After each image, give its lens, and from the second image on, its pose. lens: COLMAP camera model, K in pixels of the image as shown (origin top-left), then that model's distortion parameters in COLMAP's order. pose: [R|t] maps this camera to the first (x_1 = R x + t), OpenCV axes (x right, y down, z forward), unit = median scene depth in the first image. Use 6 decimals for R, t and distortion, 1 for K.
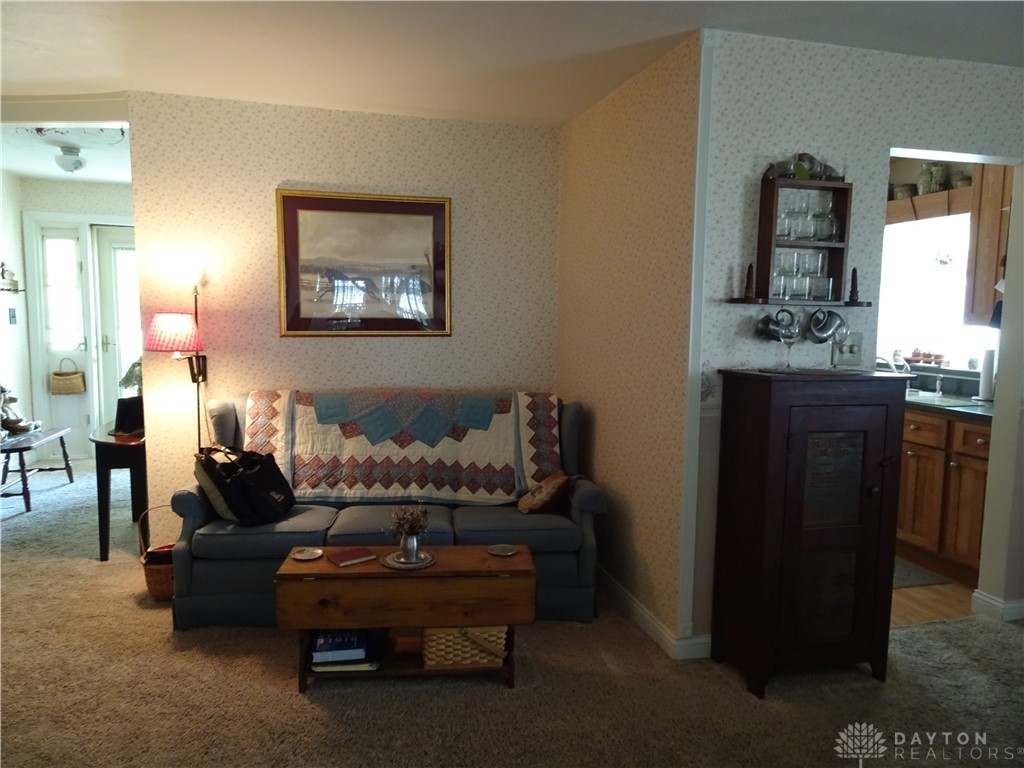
lens RADIAL K [[716.0, 0, 516.3], [0, 716.0, 387.9], [0, 0, 1]] dist [0.003077, 0.000706]
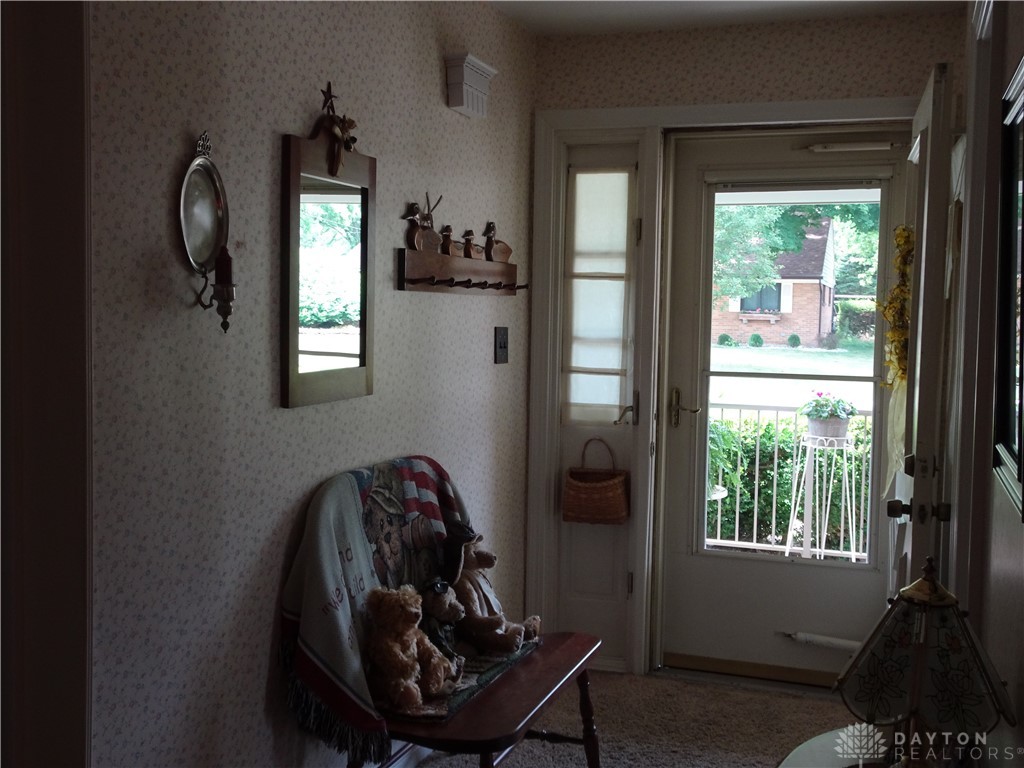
lens RADIAL K [[1072.7, 0, 511.5], [0, 1072.7, 383.2], [0, 0, 1]] dist [-0.007321, 0.000000]
pose [[0.816889, 0.039342, -0.575452, -0.304396], [-0.064222, 0.997671, -0.022959, -0.059388], [0.573209, 0.055712, 0.817513, 0.447841]]
